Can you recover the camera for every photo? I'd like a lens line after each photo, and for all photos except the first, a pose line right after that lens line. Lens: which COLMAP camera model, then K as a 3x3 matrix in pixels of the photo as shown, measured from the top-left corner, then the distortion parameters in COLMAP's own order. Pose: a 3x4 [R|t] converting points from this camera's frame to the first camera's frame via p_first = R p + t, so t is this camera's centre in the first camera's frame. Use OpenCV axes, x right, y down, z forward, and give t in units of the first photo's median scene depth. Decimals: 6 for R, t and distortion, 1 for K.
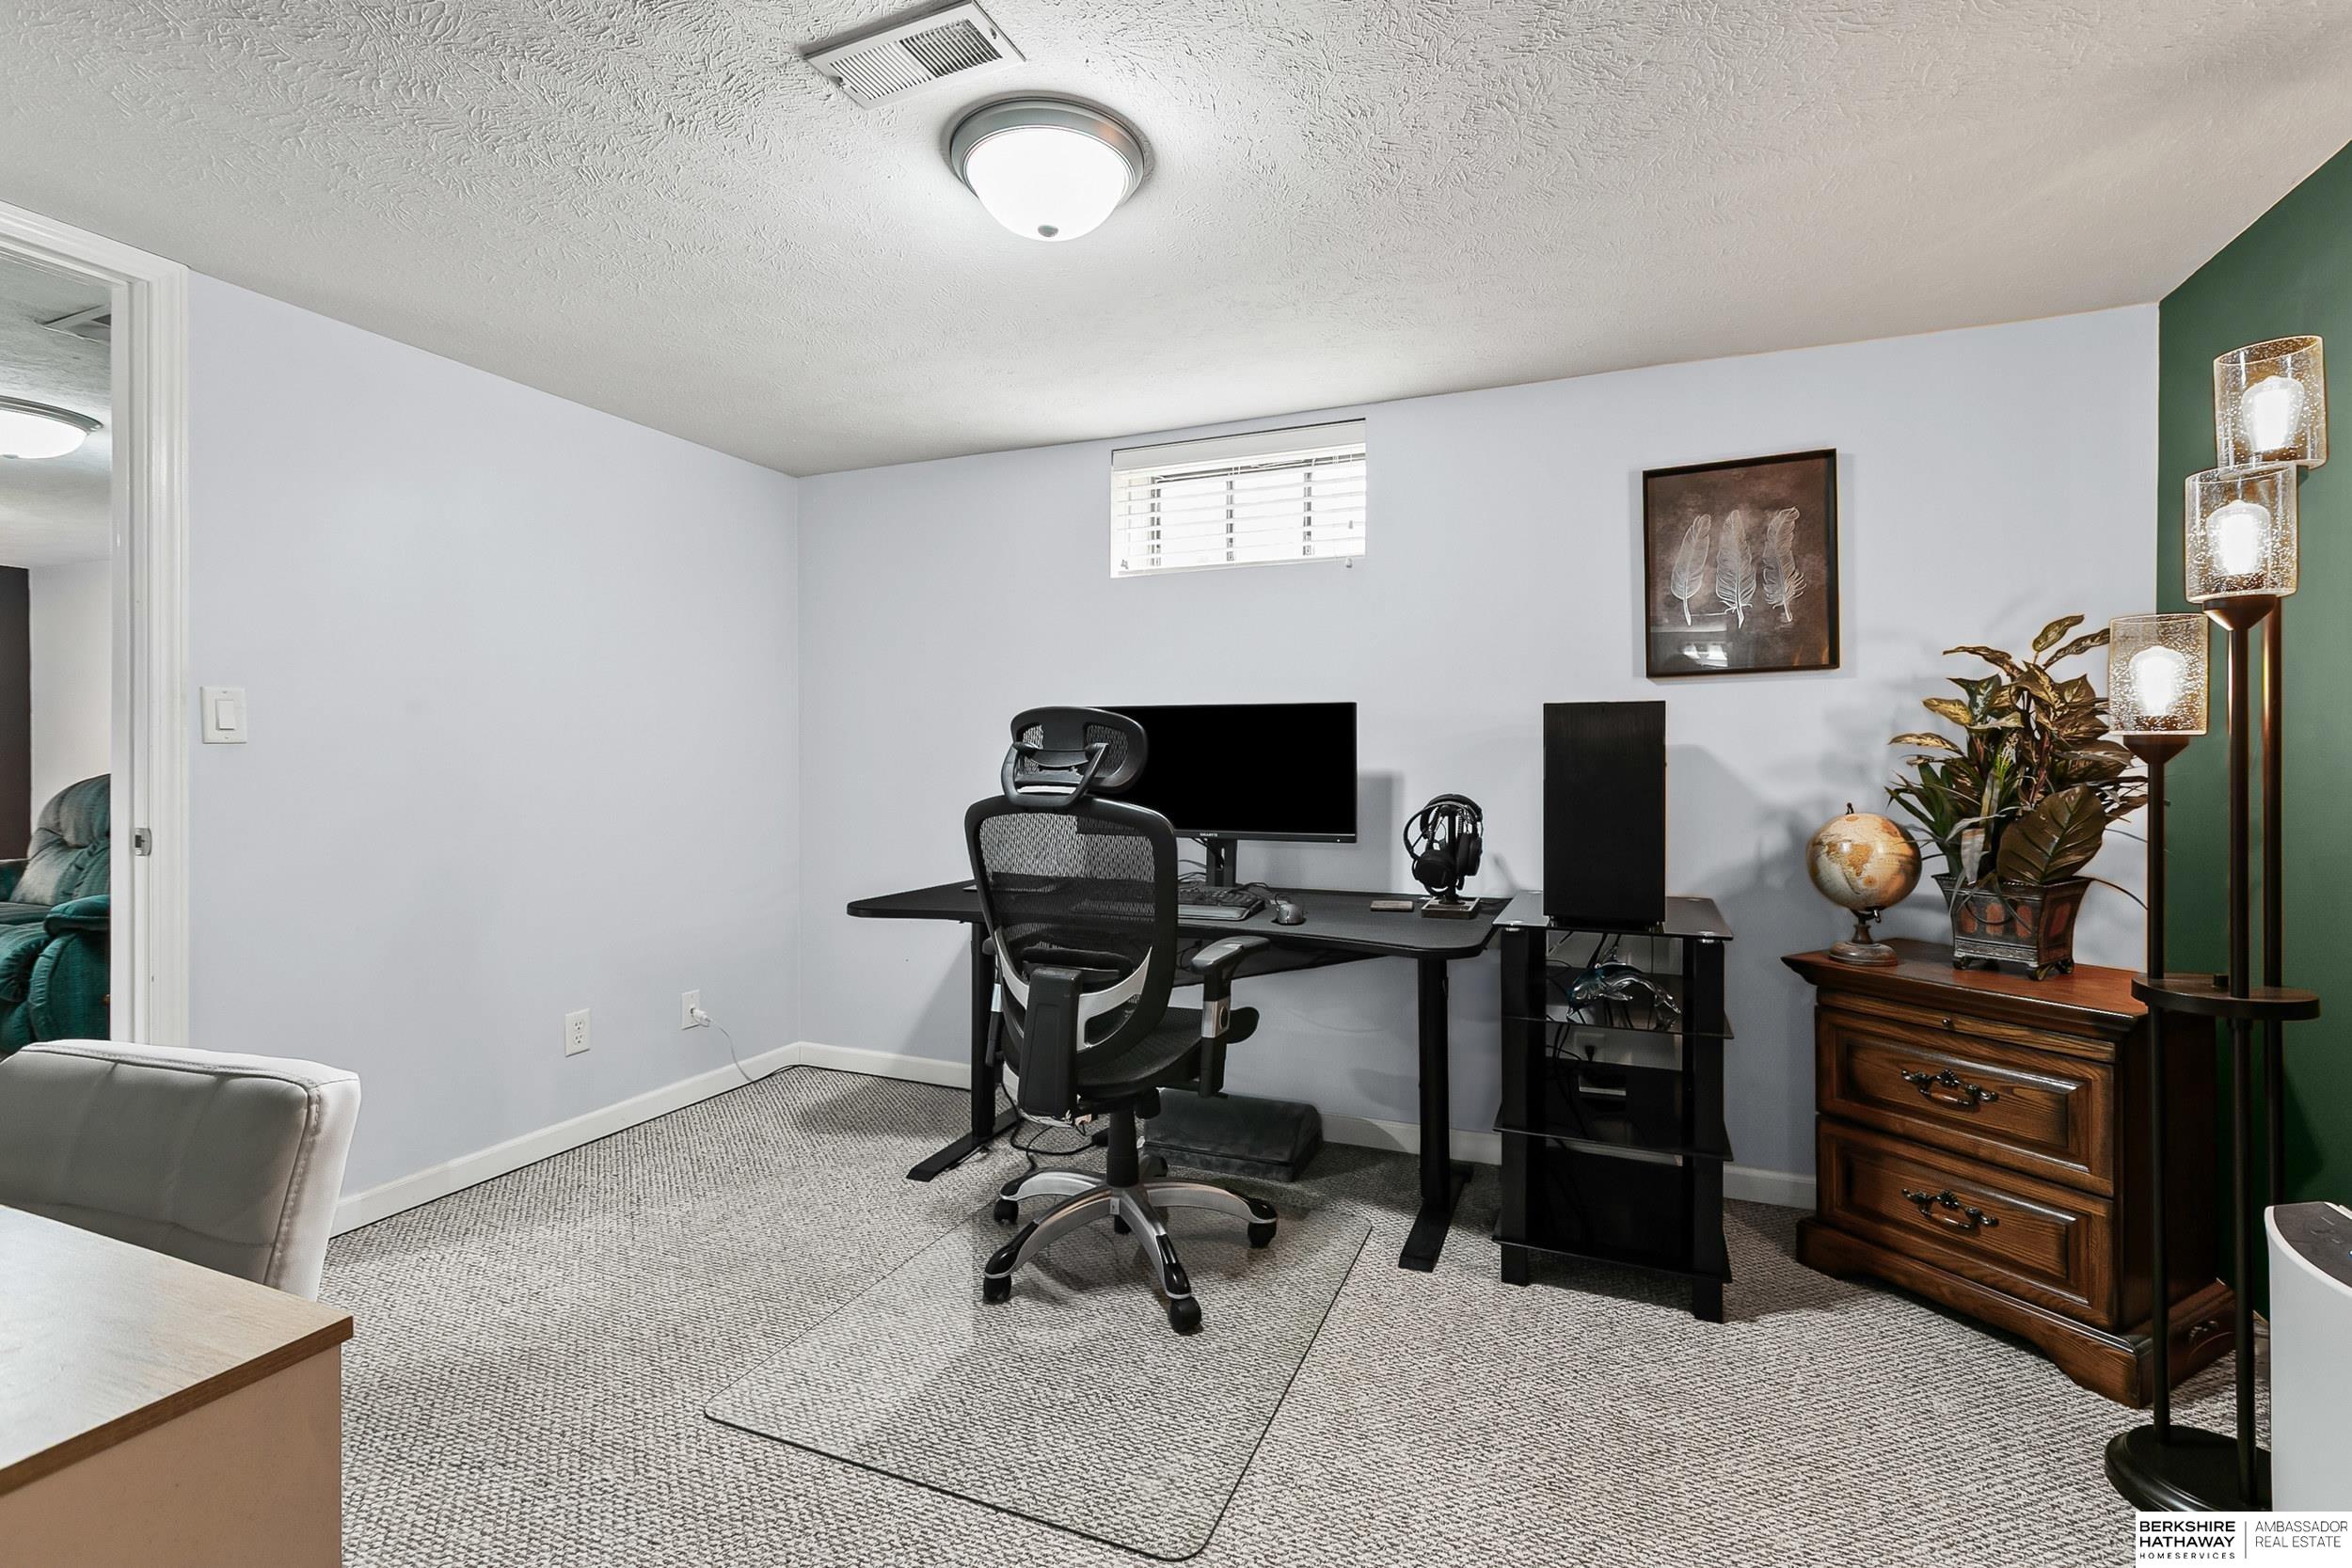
lens RADIAL K [[1053.0, 0, 1188.3], [0, 1053.0, 760.7], [0, 0, 1]] dist [0.006251, -0.000336]
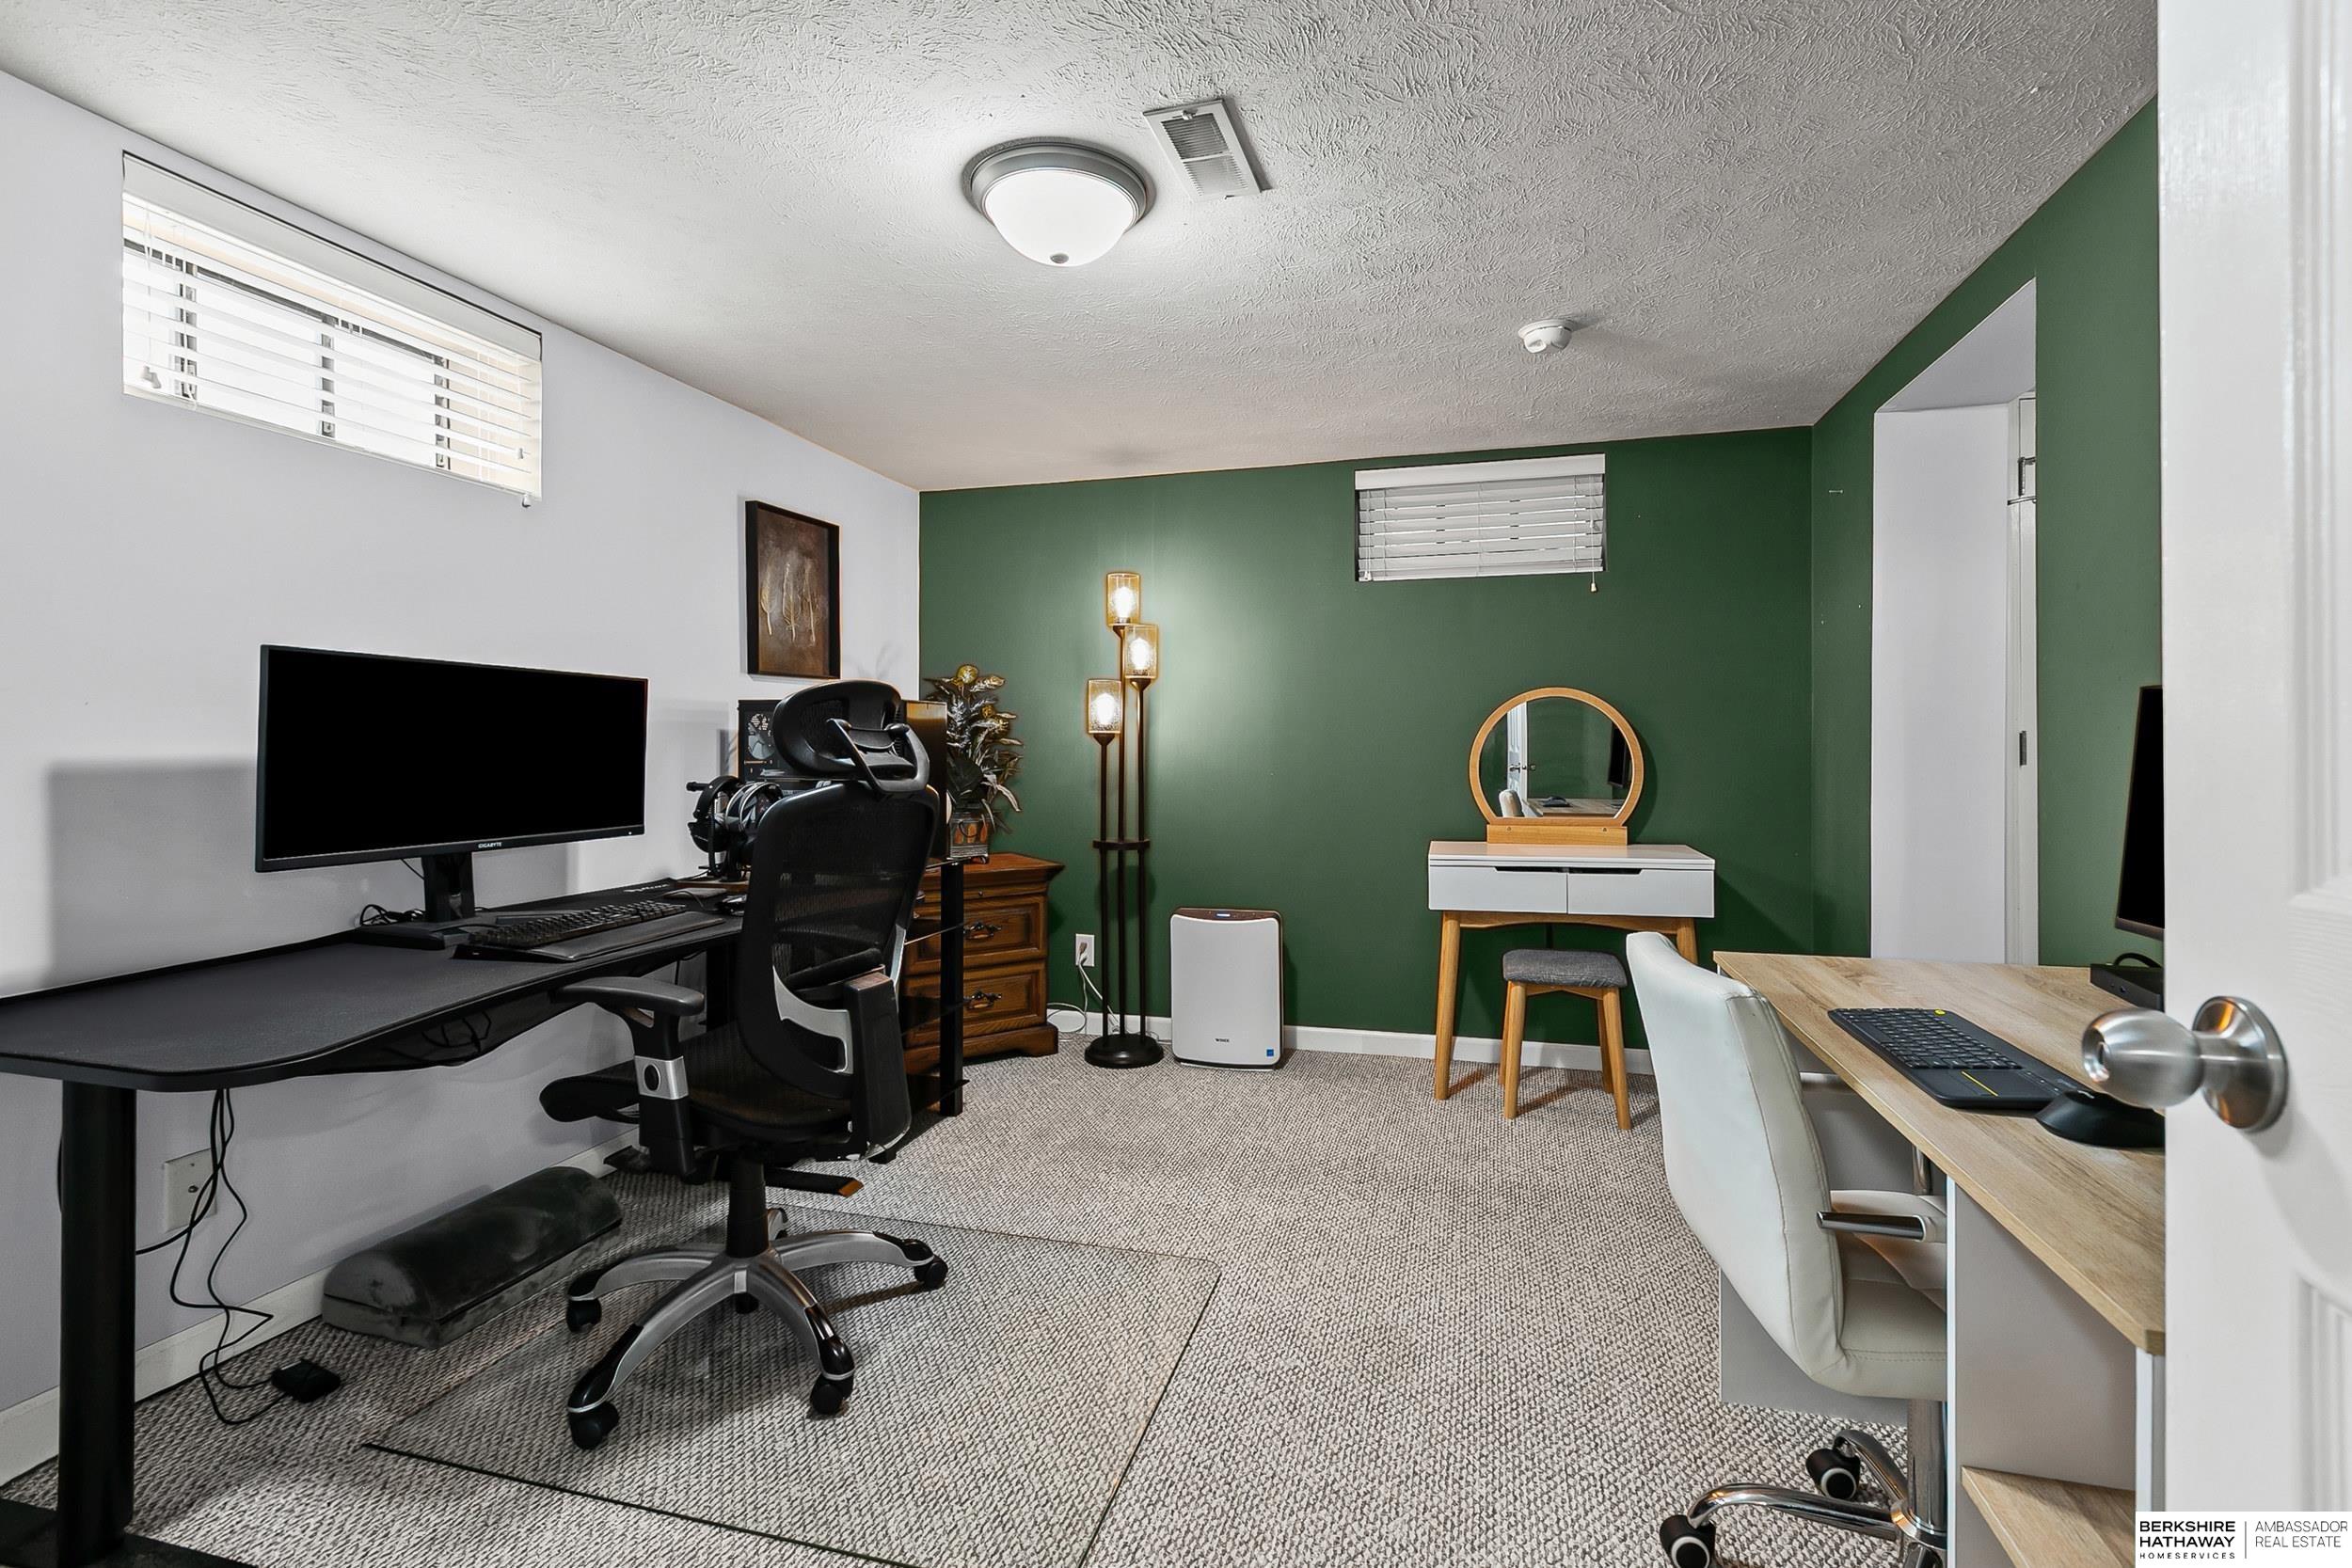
lens RADIAL K [[1082.2, 0, 1179.6], [0, 1082.2, 741.8], [0, 0, 1]] dist [0.004529, -0.000023]
pose [[-0.122748, 0.010231, 0.992385, -0.853283], [0.003698, 0.999945, -0.009852, 0.011276], [-0.992431, 0.002461, -0.122779, 0.688195]]
